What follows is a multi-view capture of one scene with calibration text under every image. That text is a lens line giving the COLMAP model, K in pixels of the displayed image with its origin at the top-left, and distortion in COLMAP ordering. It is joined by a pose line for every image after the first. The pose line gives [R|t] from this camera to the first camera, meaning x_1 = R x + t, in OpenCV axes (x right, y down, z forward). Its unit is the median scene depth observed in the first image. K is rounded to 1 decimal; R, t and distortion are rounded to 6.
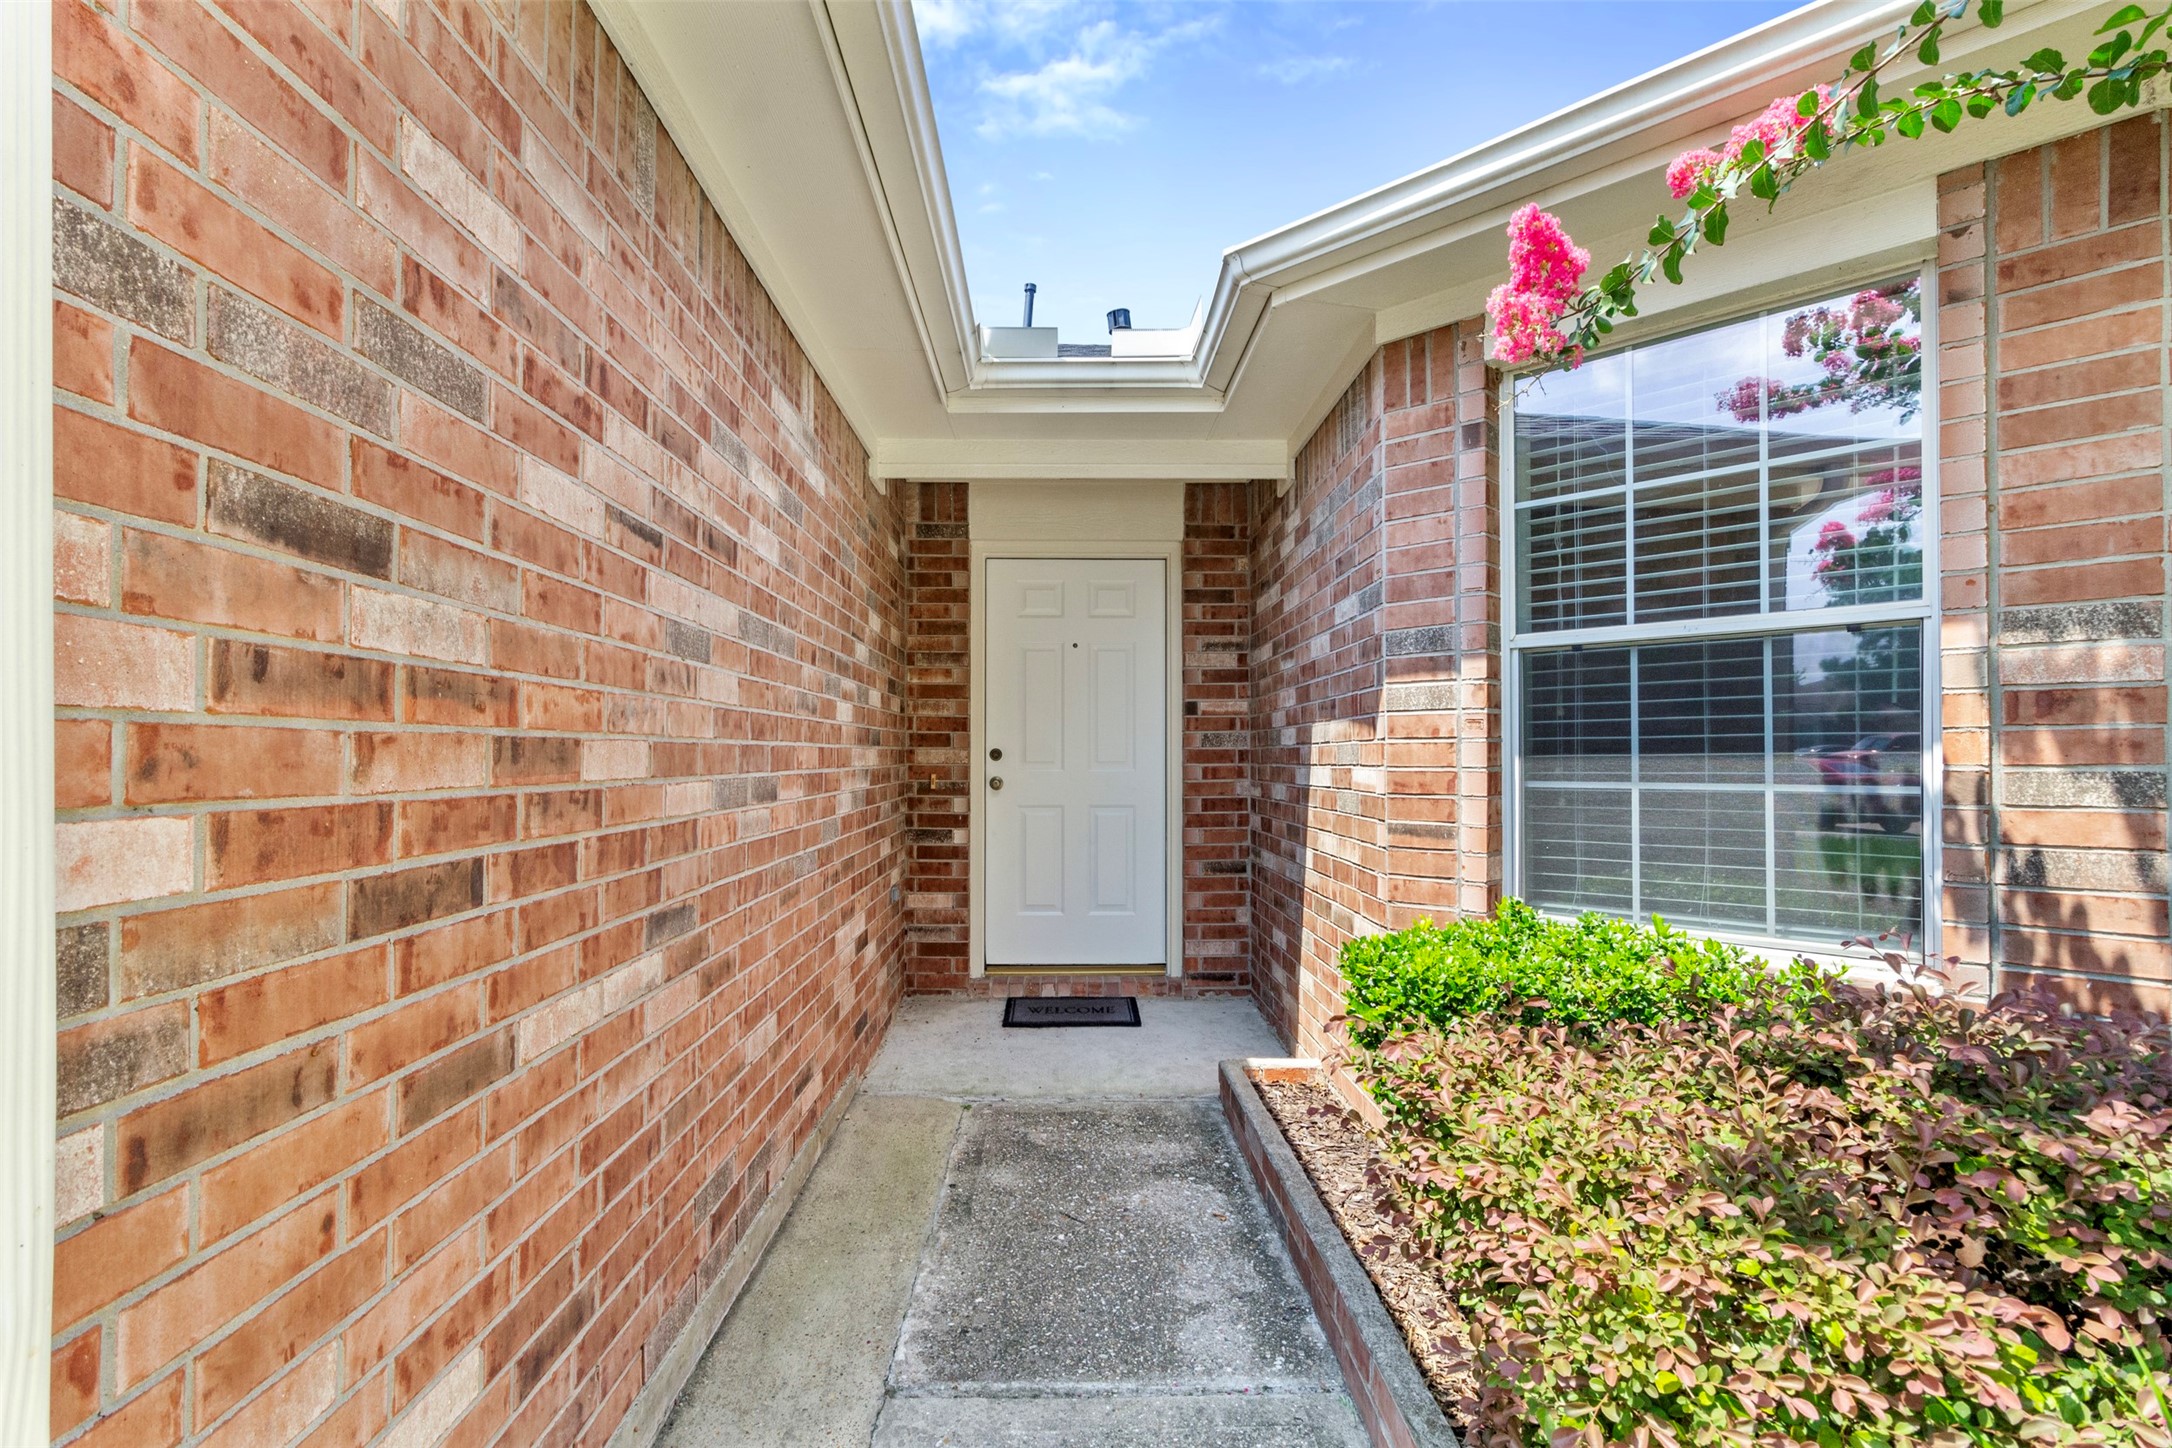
lens RADIAL K [[1016.8, 0, 1084.1], [0, 1016.8, 748.6], [0, 0, 1]] dist [0.000511, 0.000084]
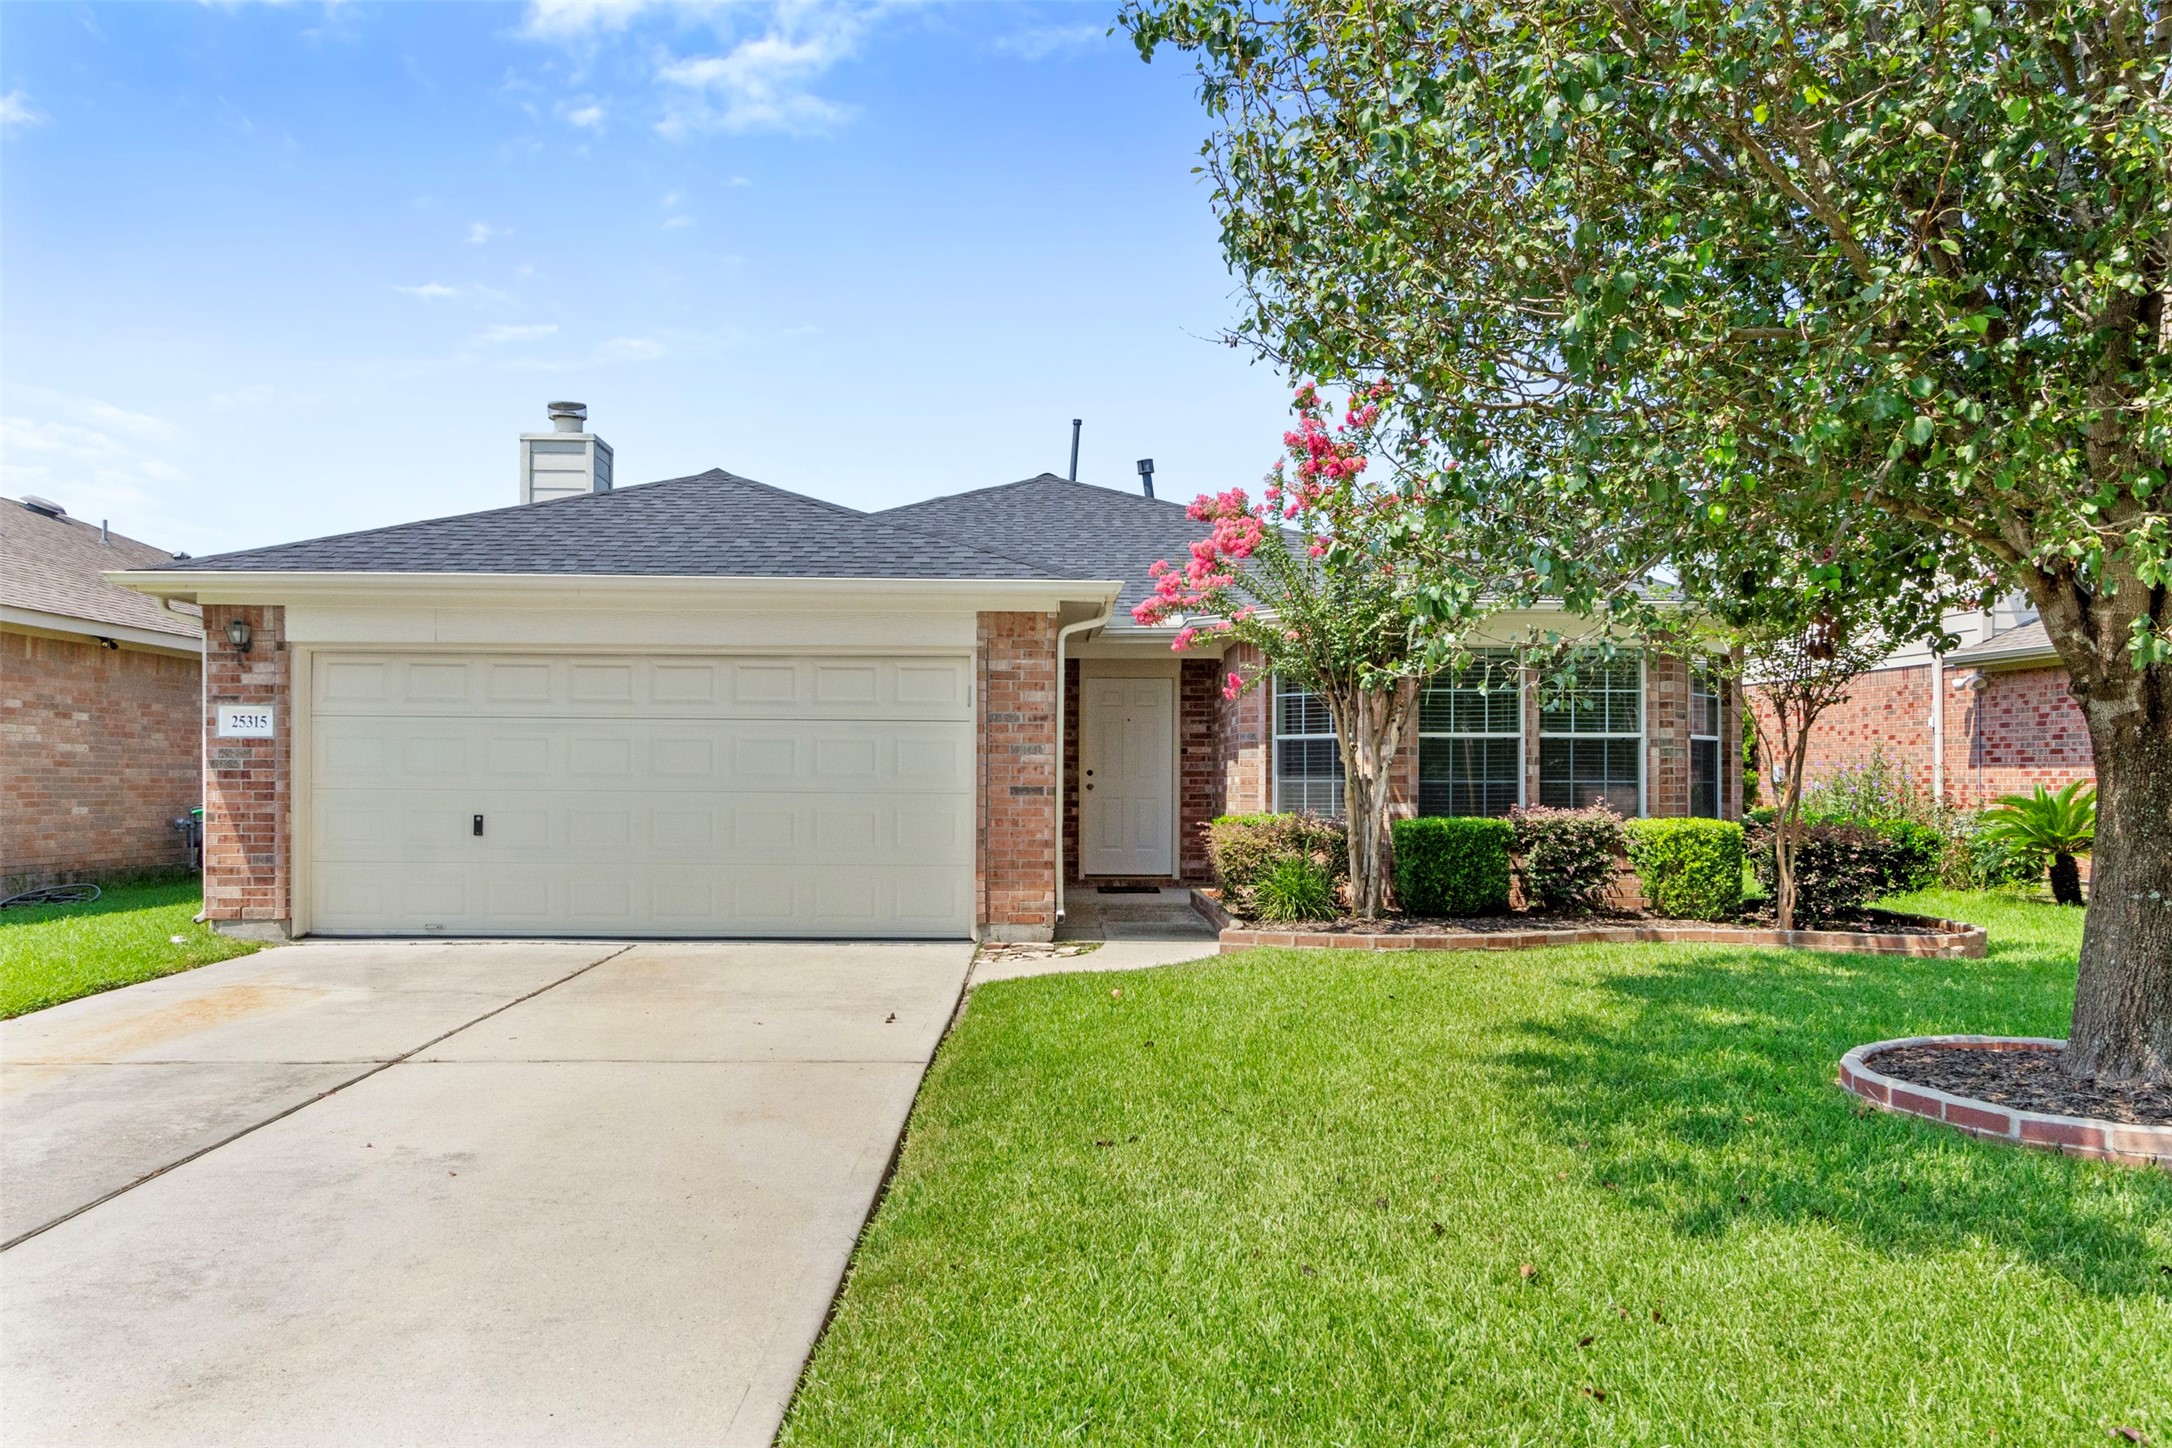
lens RADIAL K [[1499.6, 0, 1076.1], [0, 1499.6, 810.1], [0, 0, 1]] dist [-0.001432, 0.001883]
pose [[0.999995, 0.002468, 0.002119, -0.203757], [-0.002521, 0.999666, 0.025719, 0.005369], [-0.002055, -0.025724, 0.999667, -3.416732]]
